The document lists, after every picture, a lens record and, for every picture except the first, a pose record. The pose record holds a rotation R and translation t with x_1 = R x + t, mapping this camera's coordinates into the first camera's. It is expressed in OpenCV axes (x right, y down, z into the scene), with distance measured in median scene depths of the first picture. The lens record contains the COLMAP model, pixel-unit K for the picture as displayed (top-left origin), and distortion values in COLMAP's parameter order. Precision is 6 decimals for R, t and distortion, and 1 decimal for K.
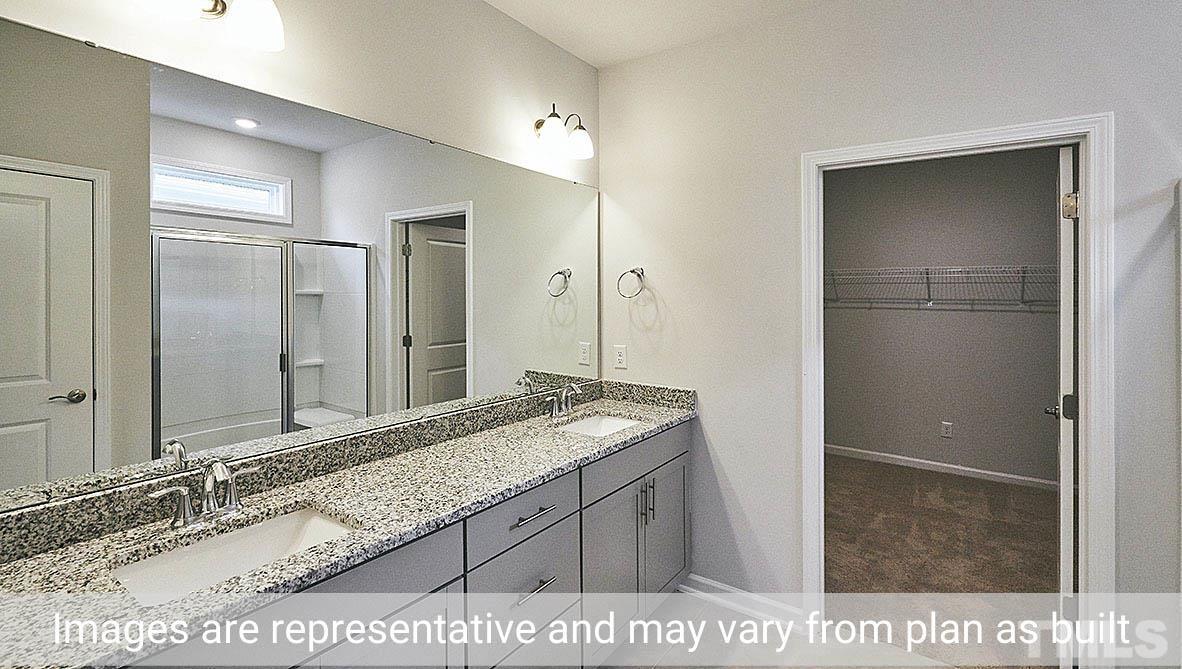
lens RADIAL K [[526.0, 0, 593.7], [0, 526.0, 286.4], [0, 0, 1]] dist [-0.000841, 0.001243]
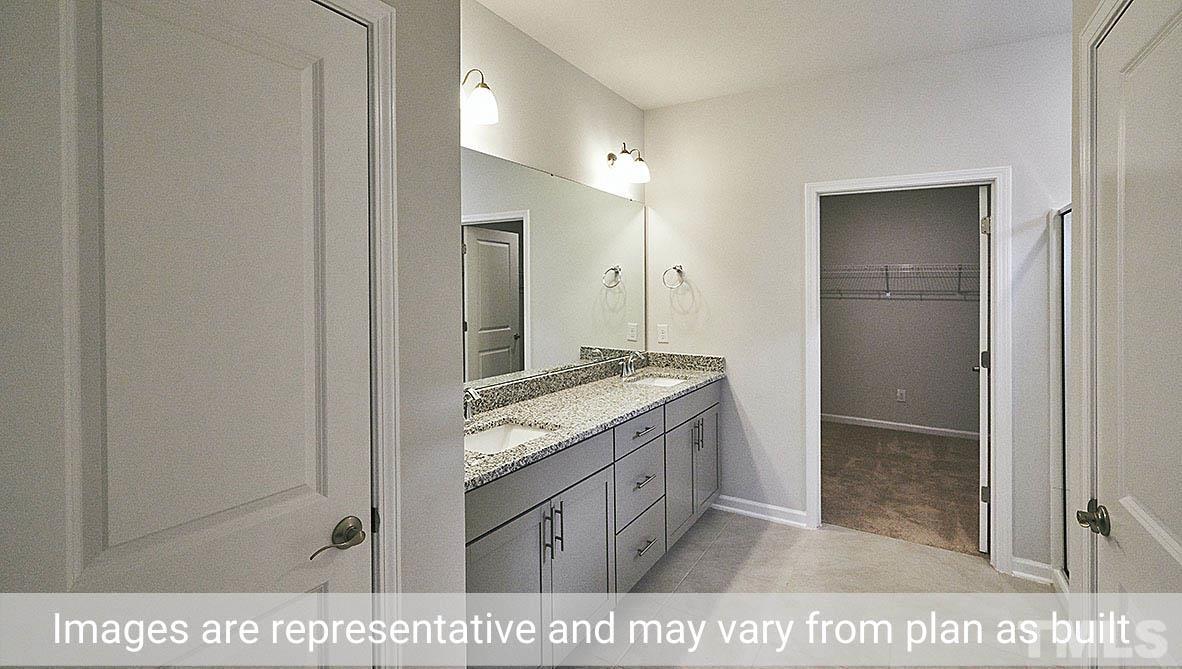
lens RADIAL K [[526.0, 0, 590.3], [0, 526.0, 280.6], [0, 0, 1]] dist [-0.000841, 0.001243]
pose [[0.997807, 0.000558, 0.066186, -0.247463], [-0.000467, 0.999999, -0.001383, 0.005277], [-0.066187, 0.001349, 0.997806, -0.327830]]
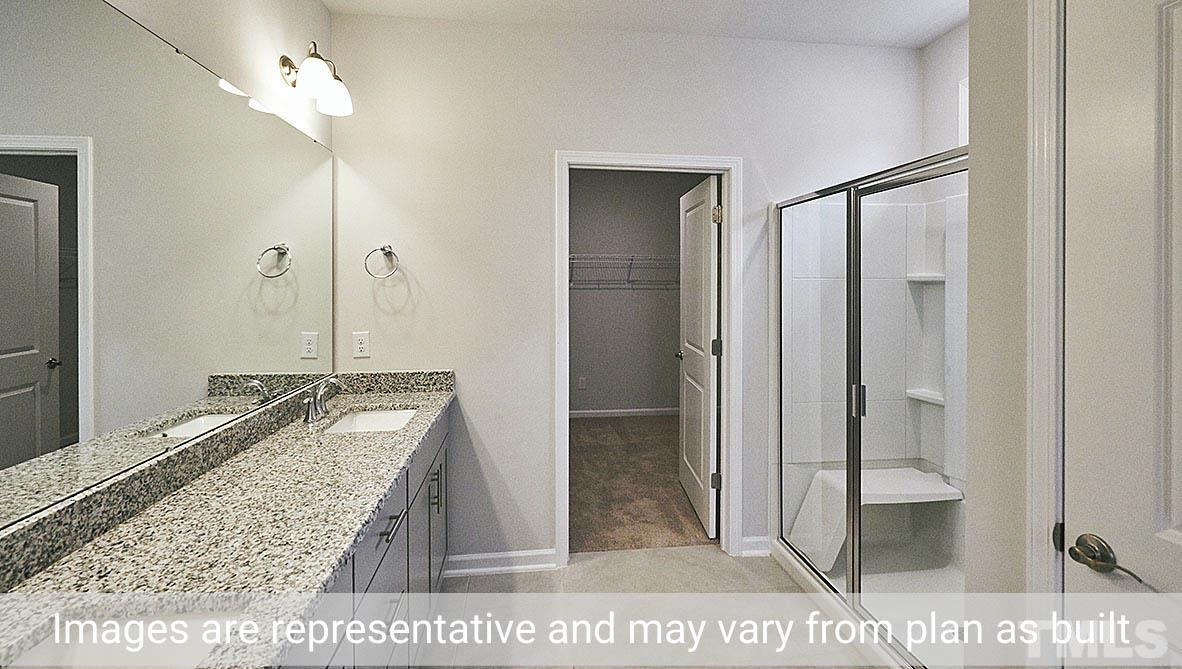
lens RADIAL K [[526.0, 0, 578.5], [0, 526.0, 274.4], [0, 0, 1]] dist [-0.000841, 0.001243]
pose [[0.746898, 0.001937, 0.664936, -0.308755], [-0.003771, 0.999992, 0.001322, 0.013919], [-0.664928, -0.003495, 0.746900, 0.103987]]
